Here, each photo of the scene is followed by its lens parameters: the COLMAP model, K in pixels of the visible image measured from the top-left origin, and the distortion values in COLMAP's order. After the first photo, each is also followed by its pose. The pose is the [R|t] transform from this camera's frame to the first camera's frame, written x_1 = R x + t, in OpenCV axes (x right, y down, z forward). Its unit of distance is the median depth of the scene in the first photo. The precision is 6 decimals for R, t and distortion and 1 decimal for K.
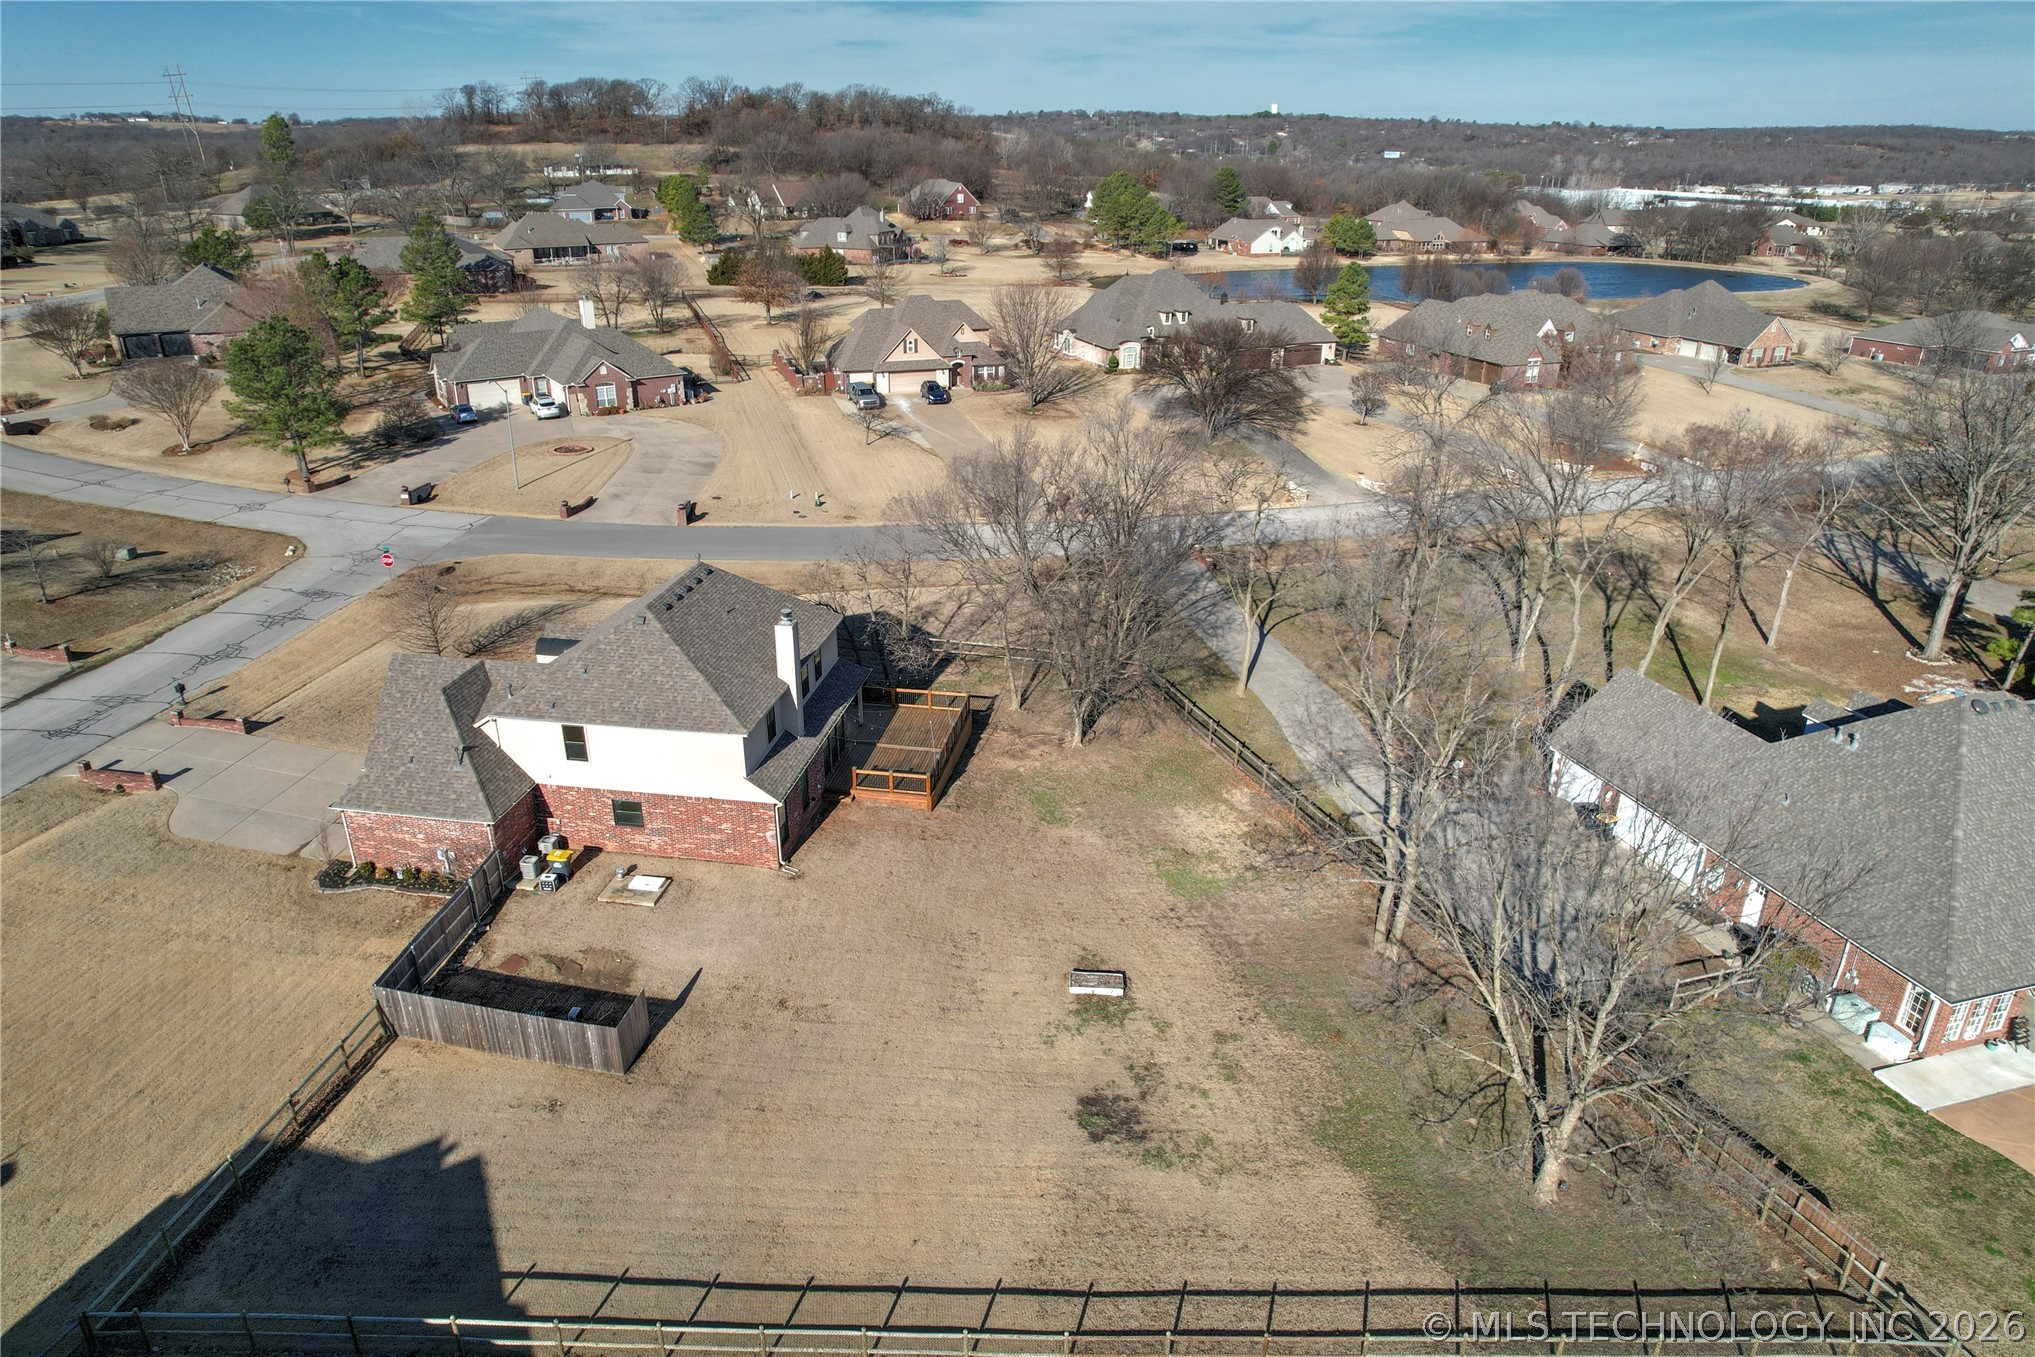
lens RADIAL K [[1306.1, 0, 1015.0], [0, 1306.1, 678.2], [0, 0, 1]] dist [-0.074747, 0.065340]
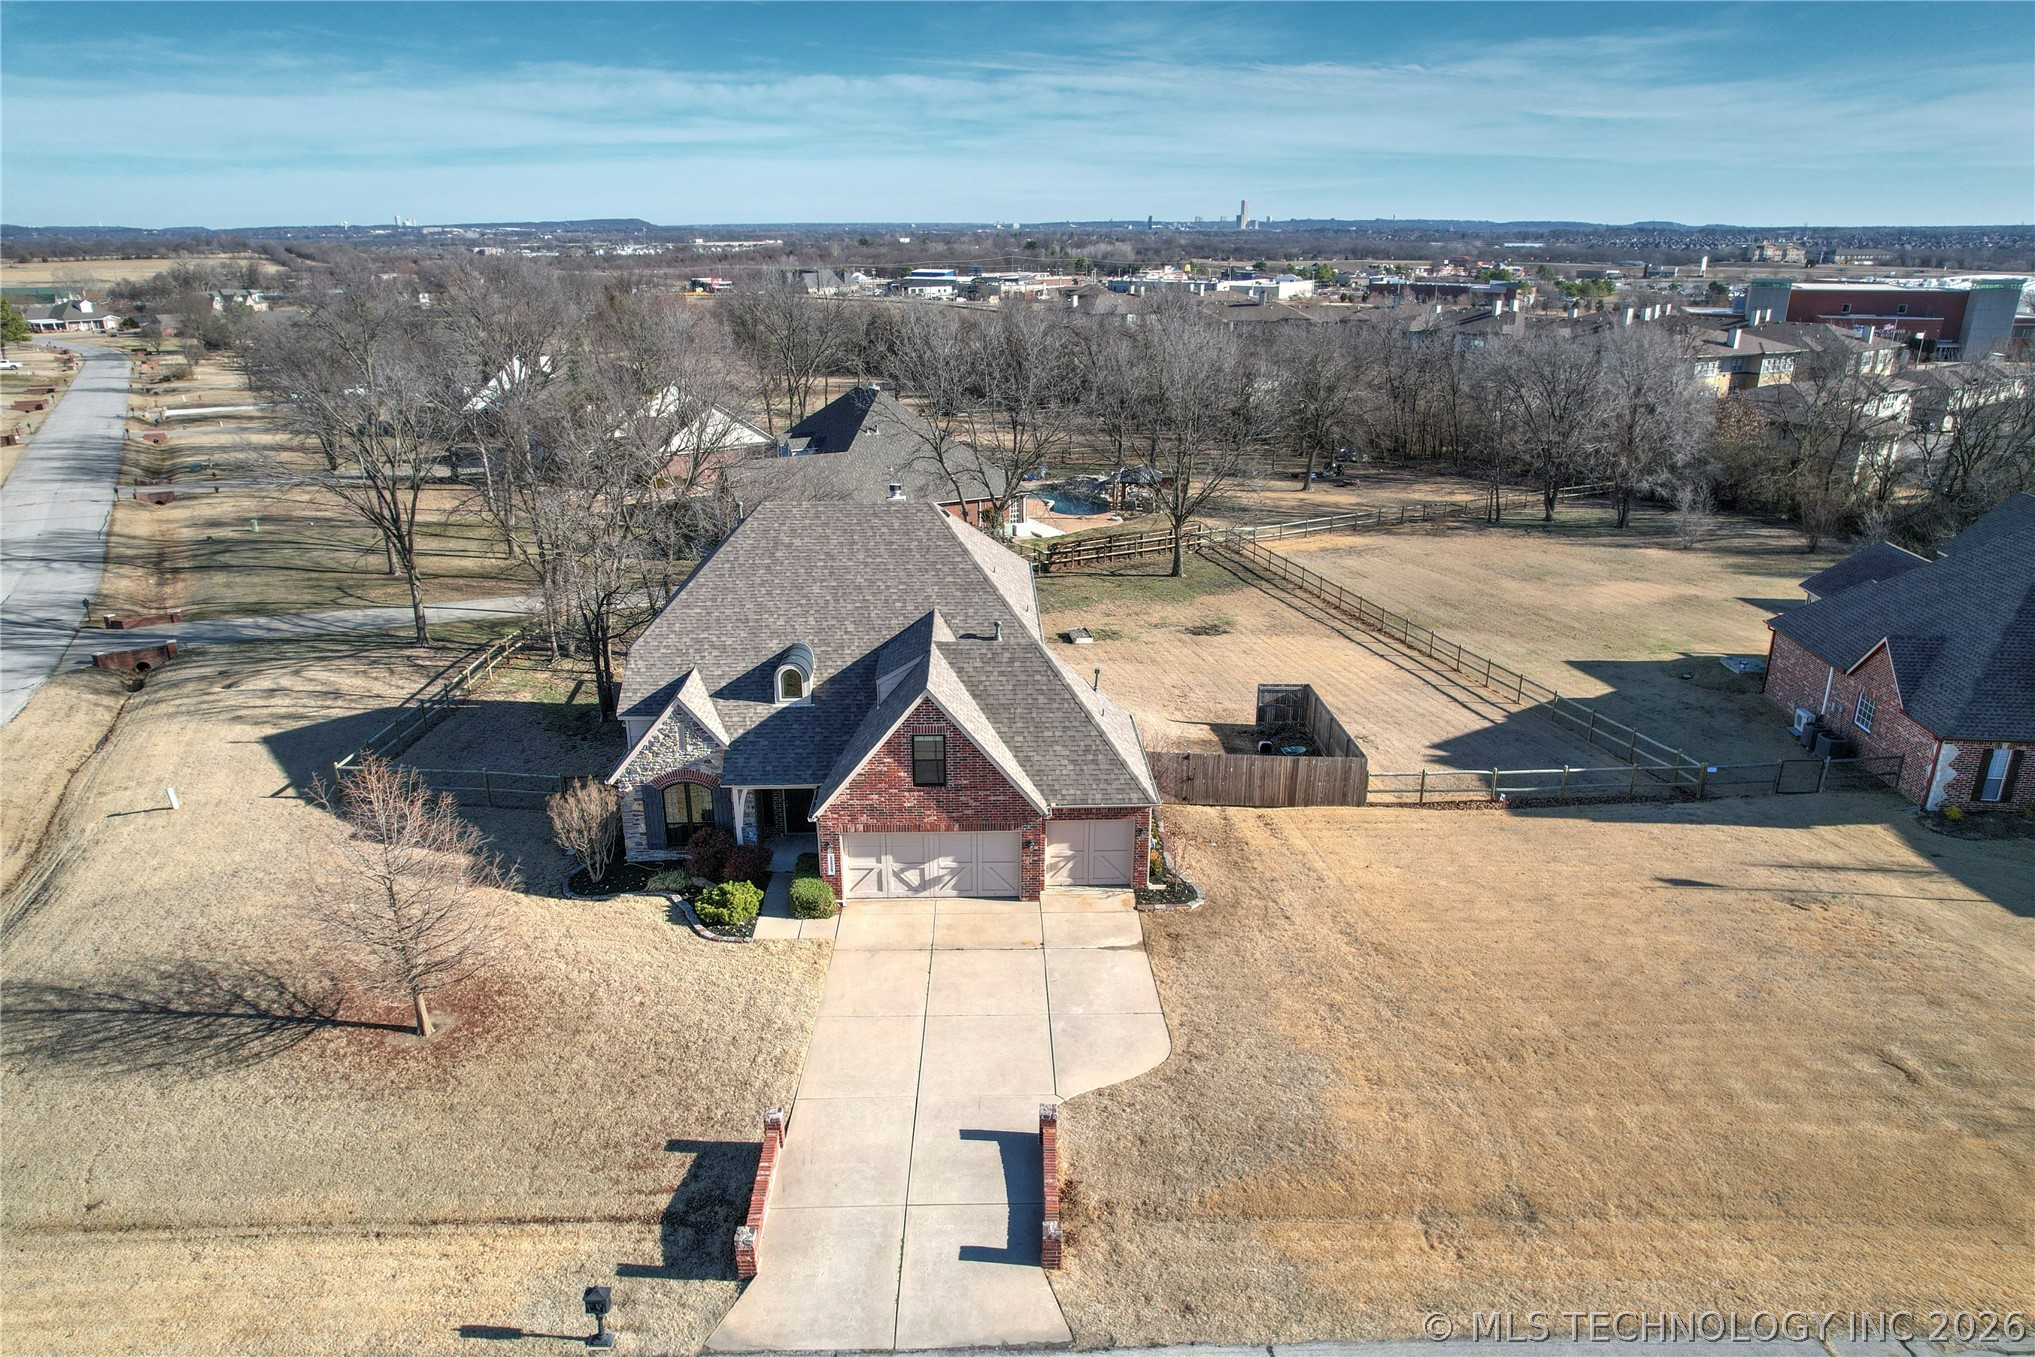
lens RADIAL K [[1306.1, 0, 1015.0], [0, 1306.1, 678.2], [0, 0, 1]] dist [-0.074747, 0.065340]
pose [[-0.191144, -0.326911, 0.925523, -1.024607], [0.386087, 0.841863, 0.377098, -0.235422], [-0.902441, 0.429413, -0.034701, 0.926648]]
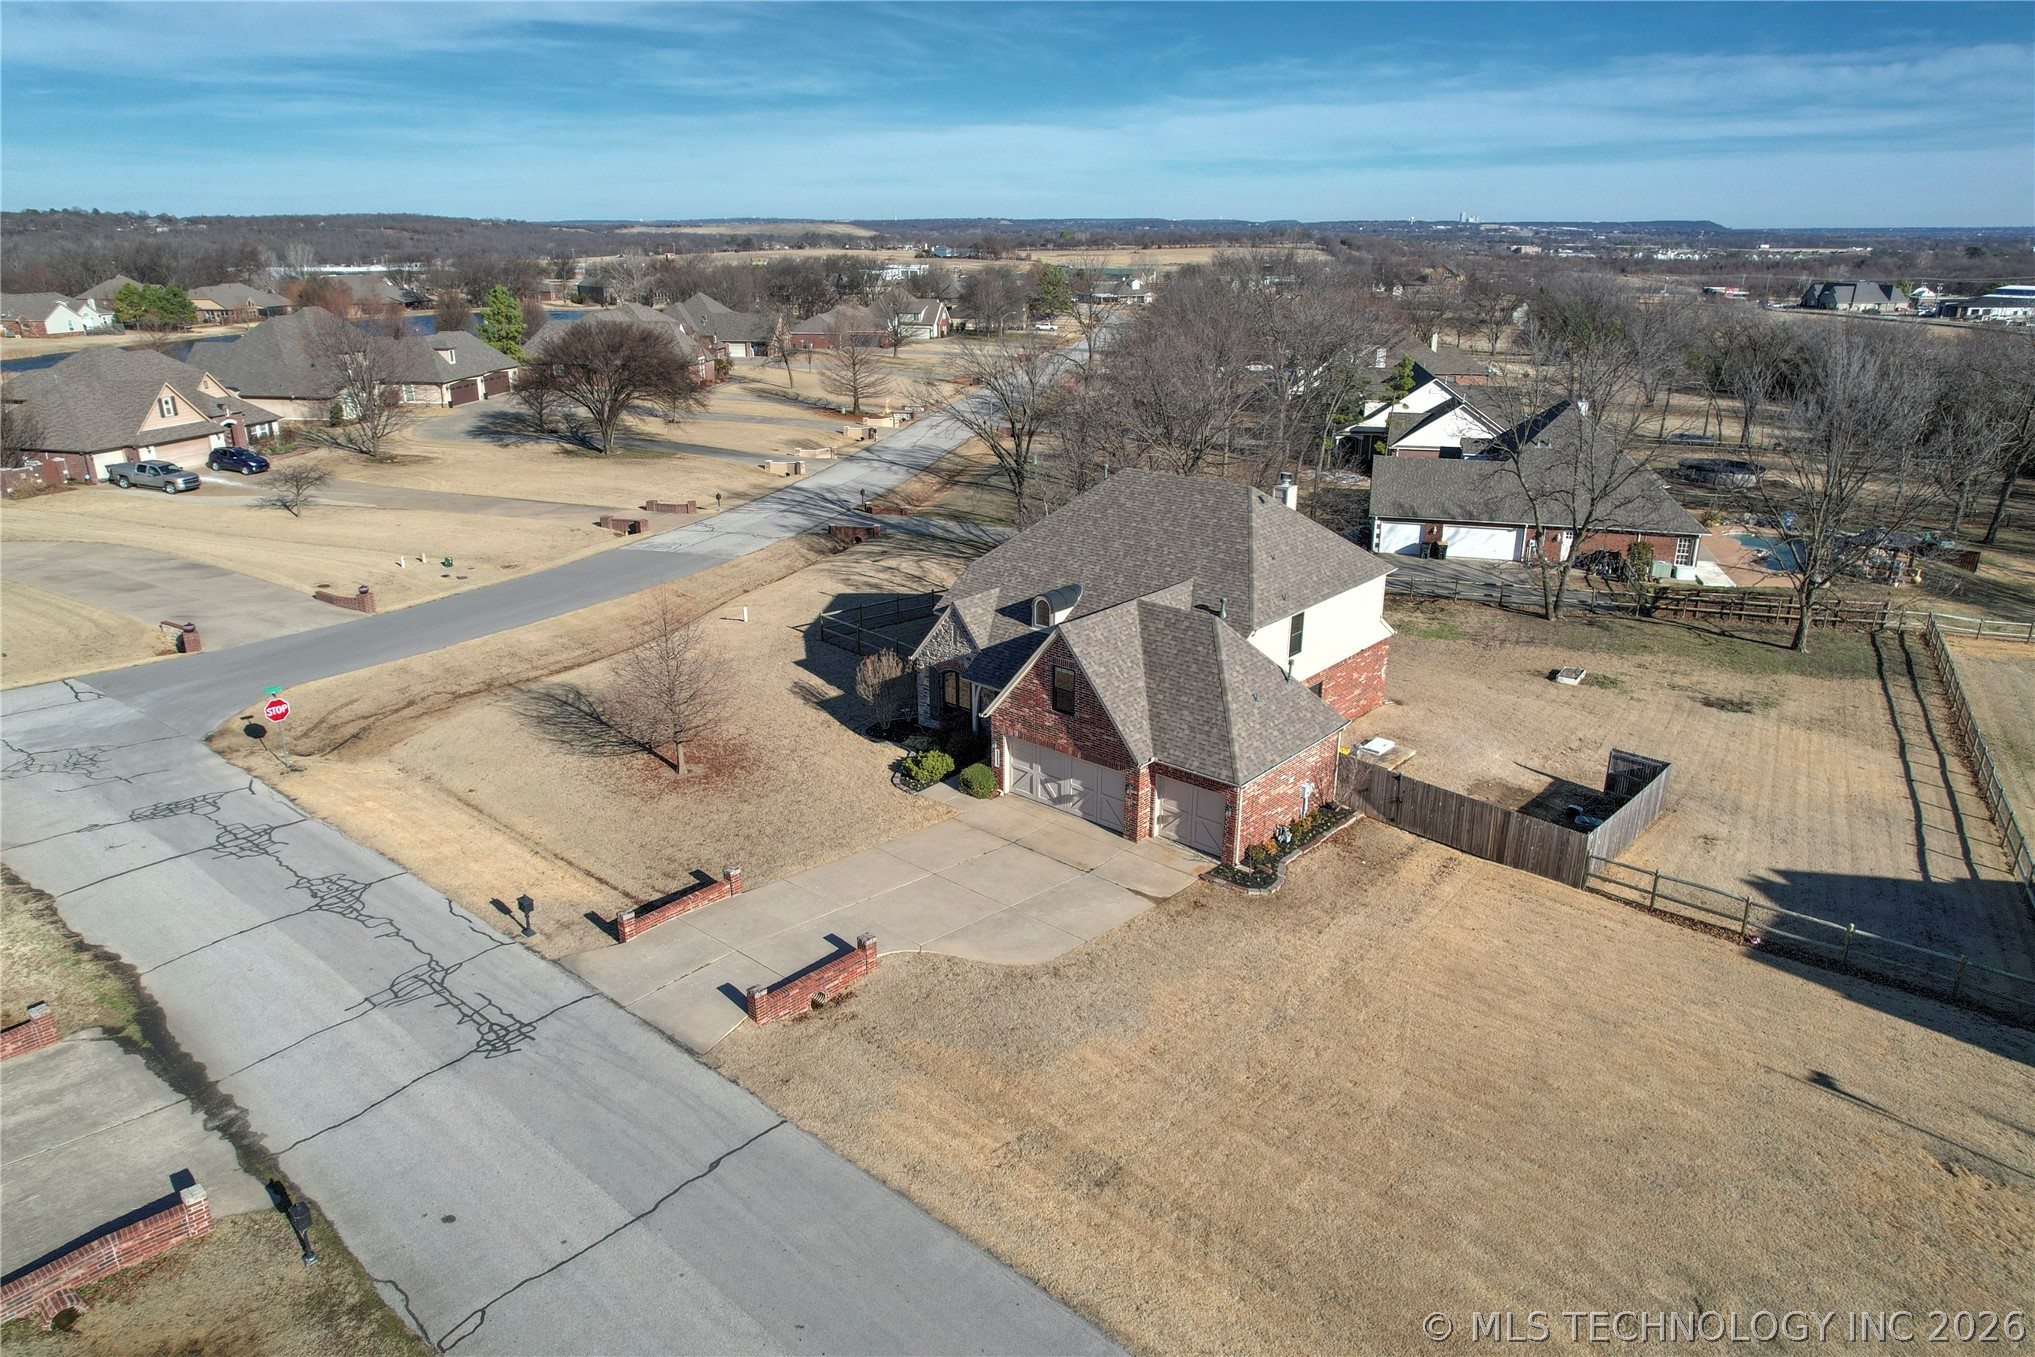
lens RADIAL K [[1306.1, 0, 1015.0], [0, 1306.1, 678.2], [0, 0, 1]] dist [-0.074747, 0.065340]
pose [[0.523410, -0.284720, 0.803104, -1.048108], [0.335245, 0.935317, 0.113103, -0.080553], [-0.783360, 0.210038, 0.585006, 0.553799]]
